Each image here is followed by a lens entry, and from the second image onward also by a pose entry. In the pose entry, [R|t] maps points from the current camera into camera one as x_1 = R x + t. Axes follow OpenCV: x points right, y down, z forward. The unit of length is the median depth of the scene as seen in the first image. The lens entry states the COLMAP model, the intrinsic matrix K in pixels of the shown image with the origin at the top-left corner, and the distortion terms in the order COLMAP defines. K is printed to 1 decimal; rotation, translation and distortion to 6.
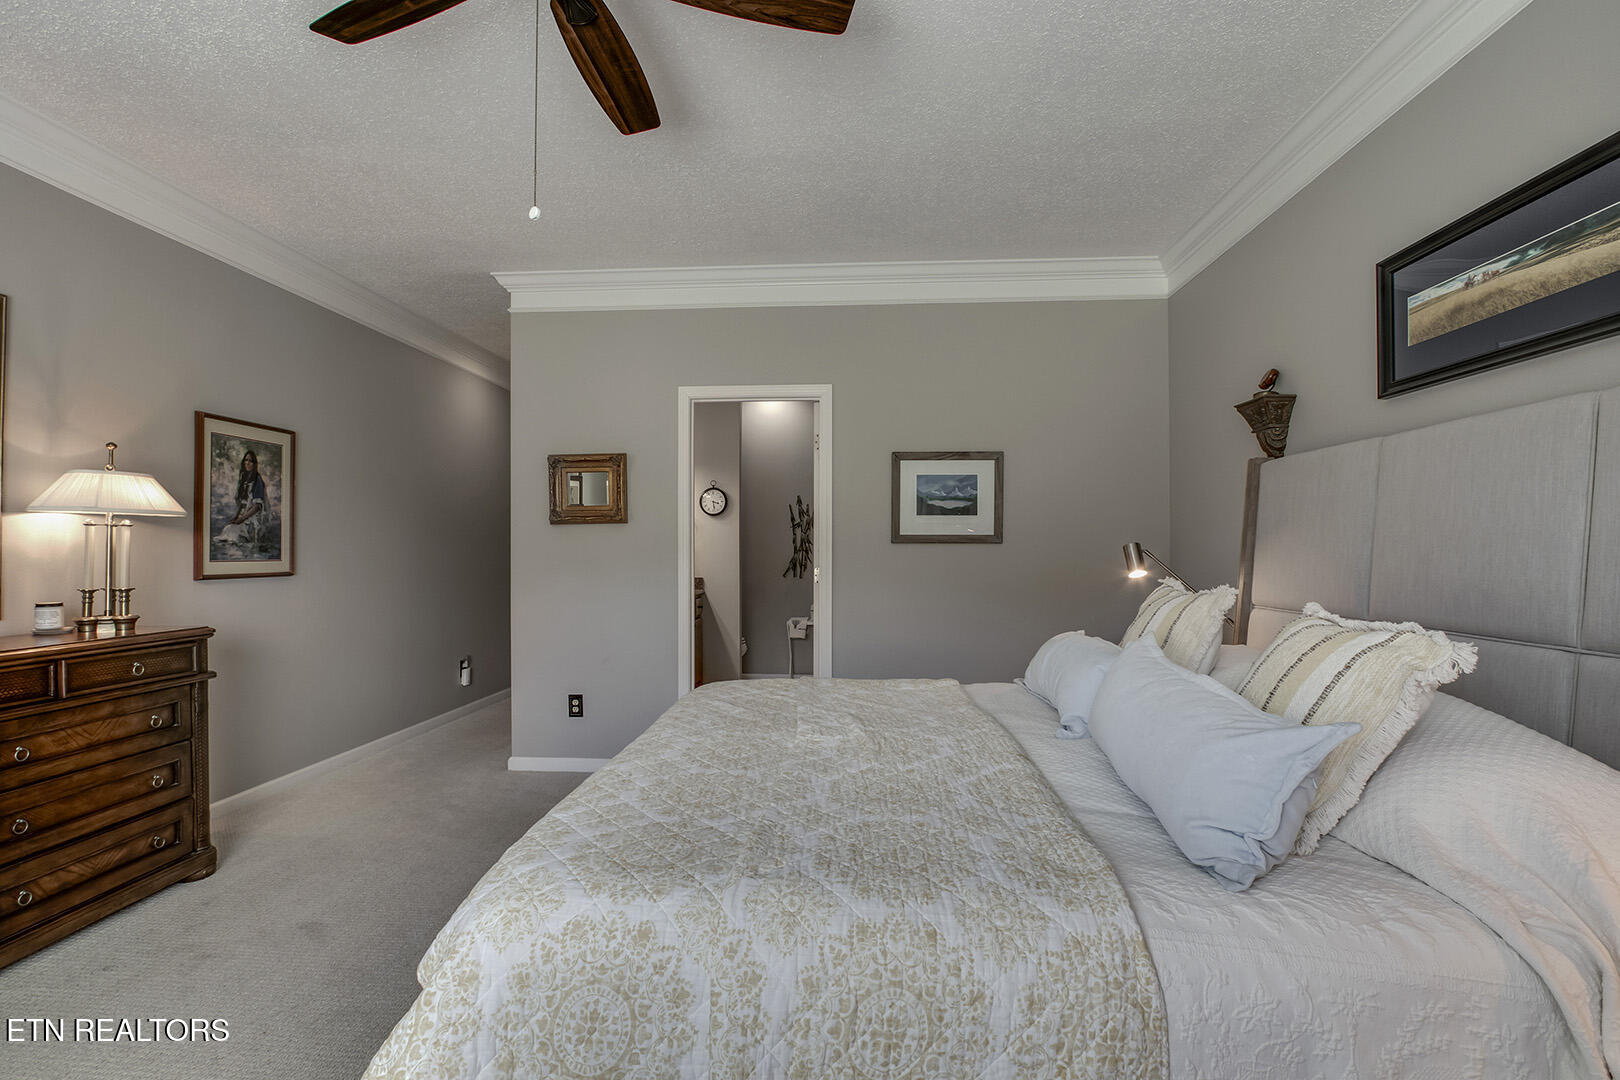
lens RADIAL K [[766.5, 0, 811.9], [0, 766.5, 552.2], [0, 0, 1]] dist [-0.025277, 0.004566]
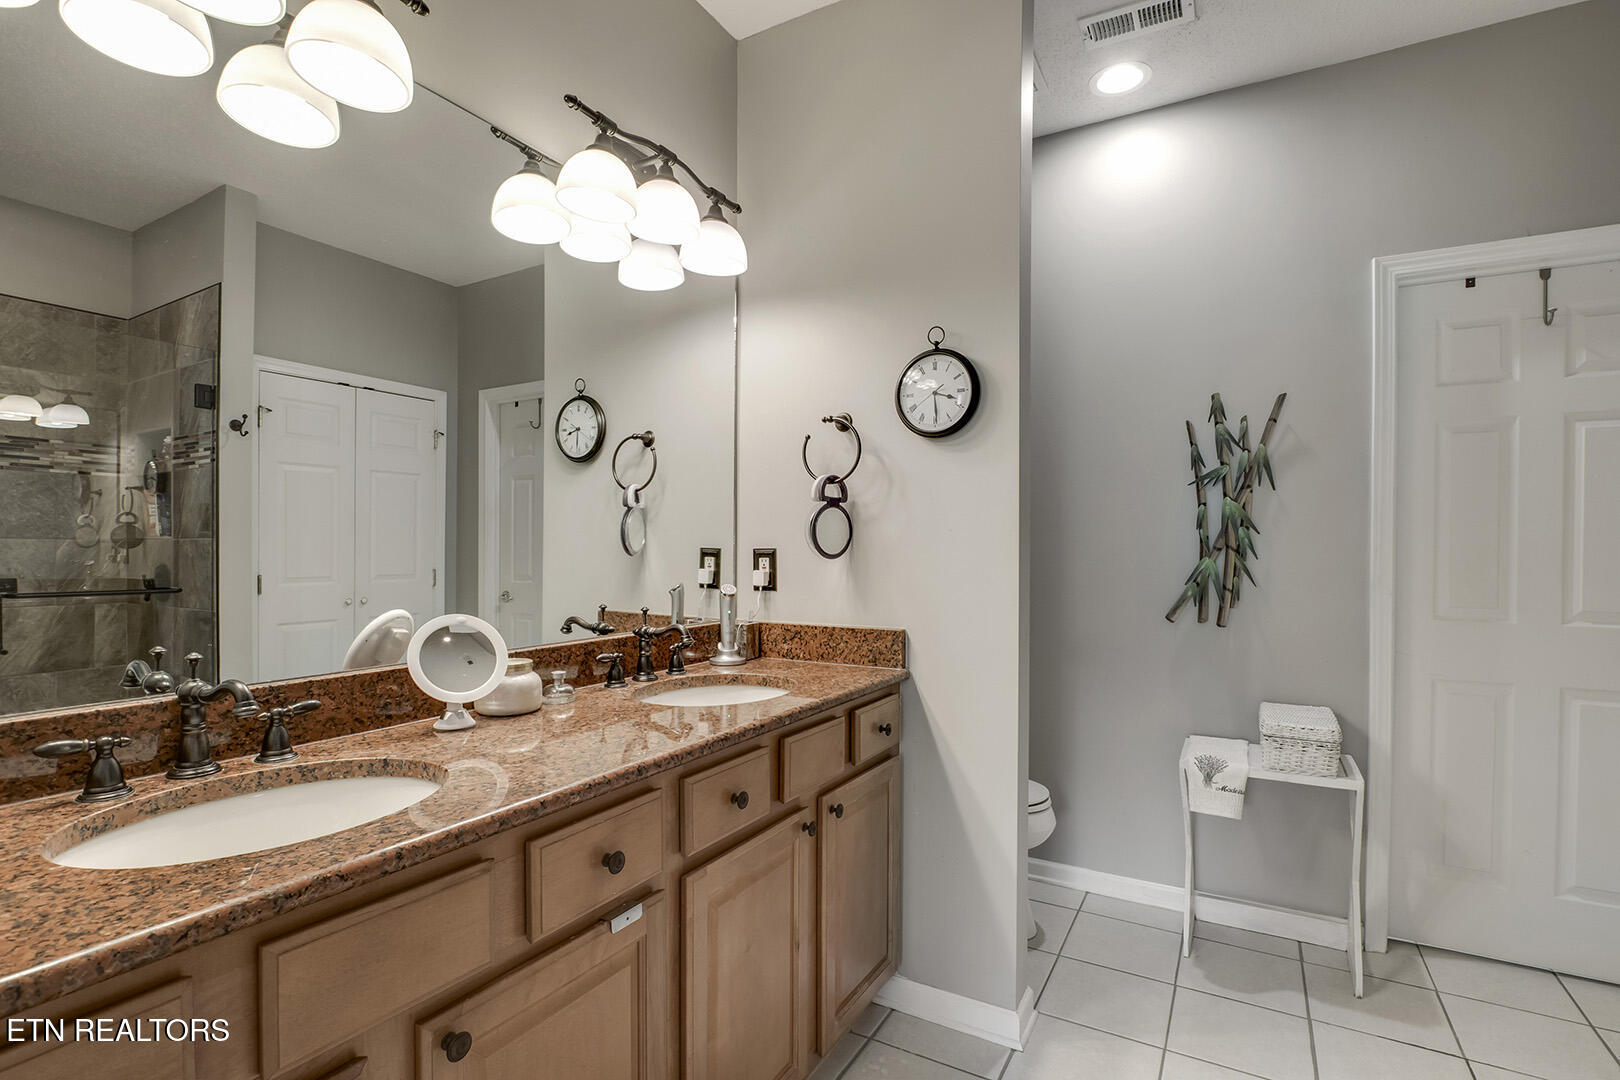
lens RADIAL K [[766.5, 0, 811.9], [0, 766.5, 552.2], [0, 0, 1]] dist [-0.025277, 0.004566]
pose [[0.898614, 0.004799, -0.438714, -0.031820], [-0.005655, 0.999984, -0.000646, 0.000710], [0.438704, 0.003062, 0.898626, 0.630287]]
